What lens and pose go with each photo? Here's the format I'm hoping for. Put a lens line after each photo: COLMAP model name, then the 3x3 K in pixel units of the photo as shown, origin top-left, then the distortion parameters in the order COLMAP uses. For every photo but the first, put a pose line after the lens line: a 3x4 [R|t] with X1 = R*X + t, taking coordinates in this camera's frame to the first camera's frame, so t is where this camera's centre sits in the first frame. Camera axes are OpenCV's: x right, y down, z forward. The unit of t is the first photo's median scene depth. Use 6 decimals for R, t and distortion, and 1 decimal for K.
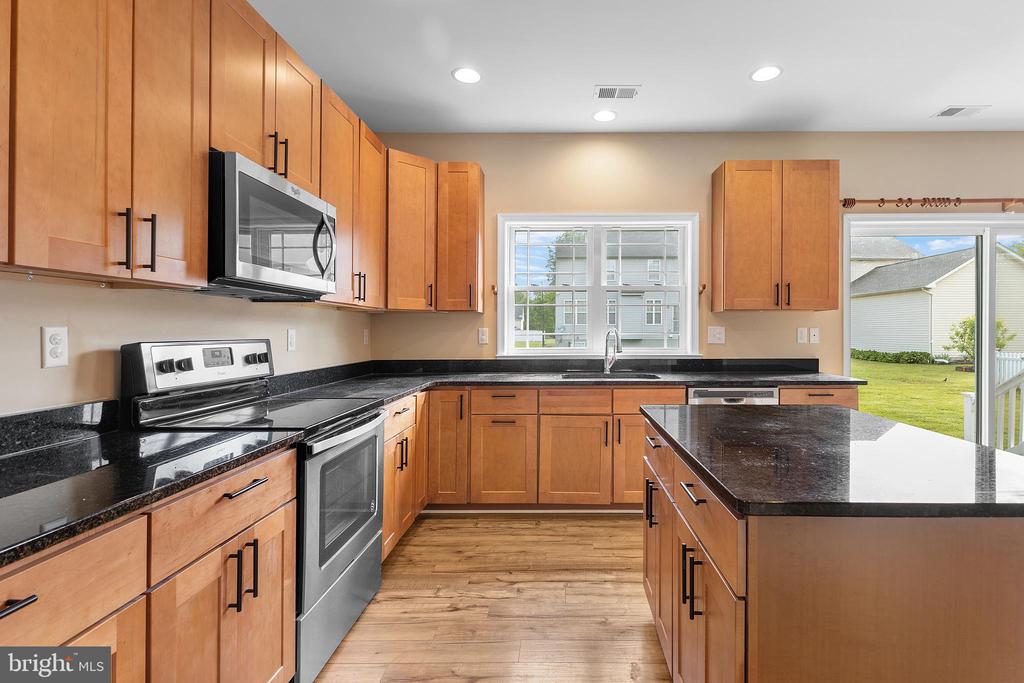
lens RADIAL K [[523.4, 0, 581.7], [0, 523.4, 340.0], [0, 0, 1]] dist [-0.002414, -0.000378]
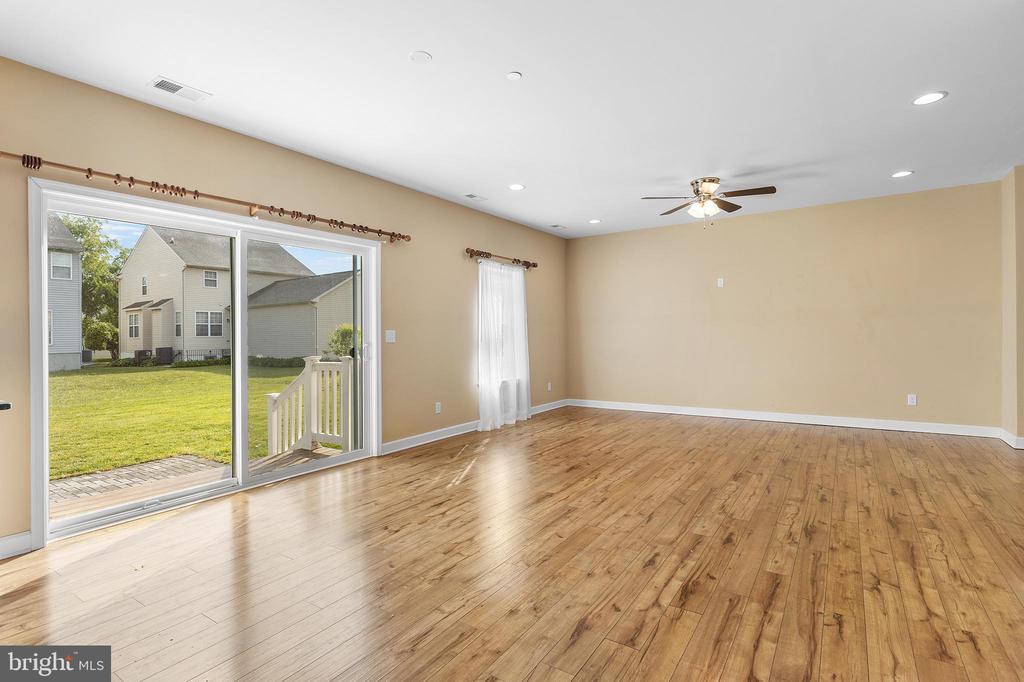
lens RADIAL K [[475.5, 0, 536.9], [0, 475.5, 350.8], [0, 0, 1]] dist [0.002158, -0.000851]
pose [[0.541680, -0.034971, 0.839857, 0.353521], [0.029854, 0.999304, 0.022356, 0.012687], [-0.840054, 0.012963, 0.542347, 0.039675]]
